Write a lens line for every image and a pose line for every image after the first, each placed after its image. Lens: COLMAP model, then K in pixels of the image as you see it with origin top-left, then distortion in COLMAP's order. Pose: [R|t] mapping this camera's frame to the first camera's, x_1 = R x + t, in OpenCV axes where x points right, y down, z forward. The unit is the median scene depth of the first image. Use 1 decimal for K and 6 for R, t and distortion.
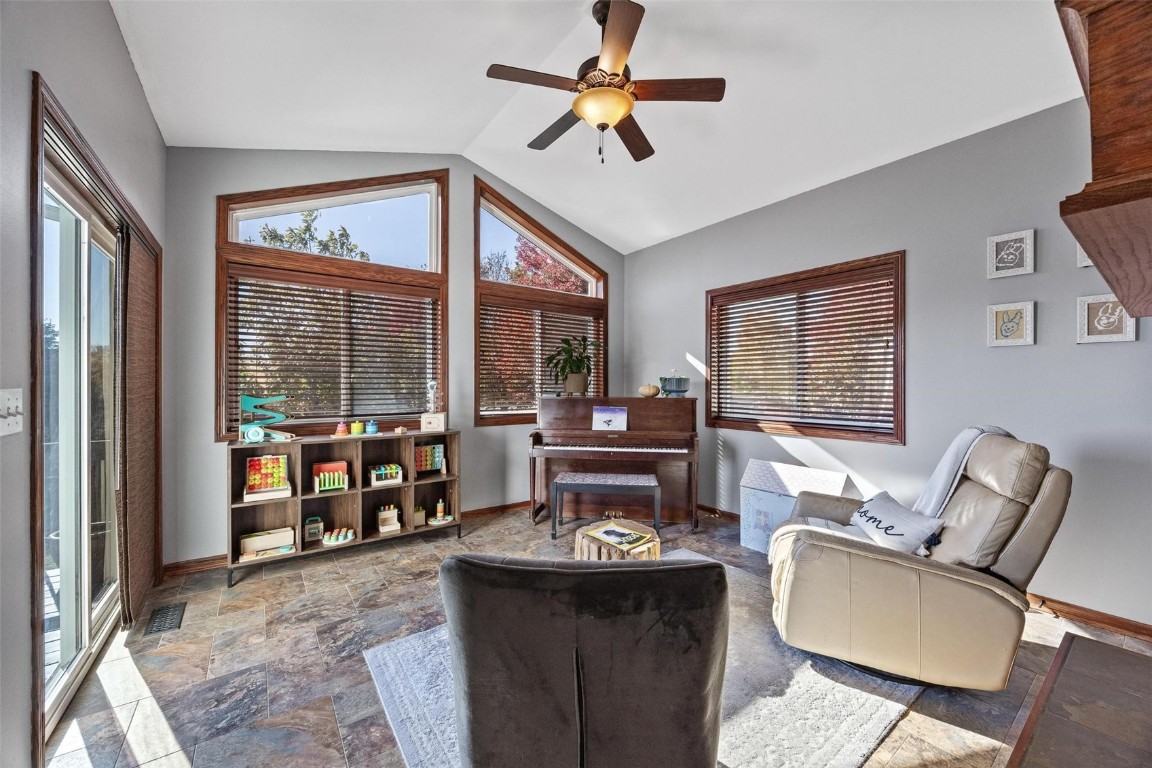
lens RADIAL K [[446.6, 0, 586.4], [0, 446.6, 380.8], [0, 0, 1]] dist [-0.002656, 0.000901]
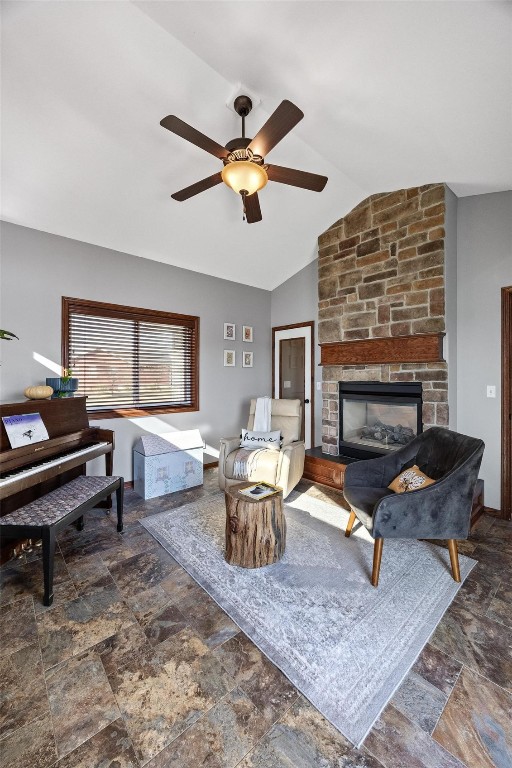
lens RADIAL K [[297.7, 0, 257.0], [0, 297.7, 373.0], [0, 0, 1]] dist [-0.002656, 0.000901]
pose [[-0.086707, 0.008128, 0.996201, -0.753337], [-0.006927, 0.999938, -0.008761, -0.022606], [-0.996210, -0.007661, -0.086645, 0.921768]]
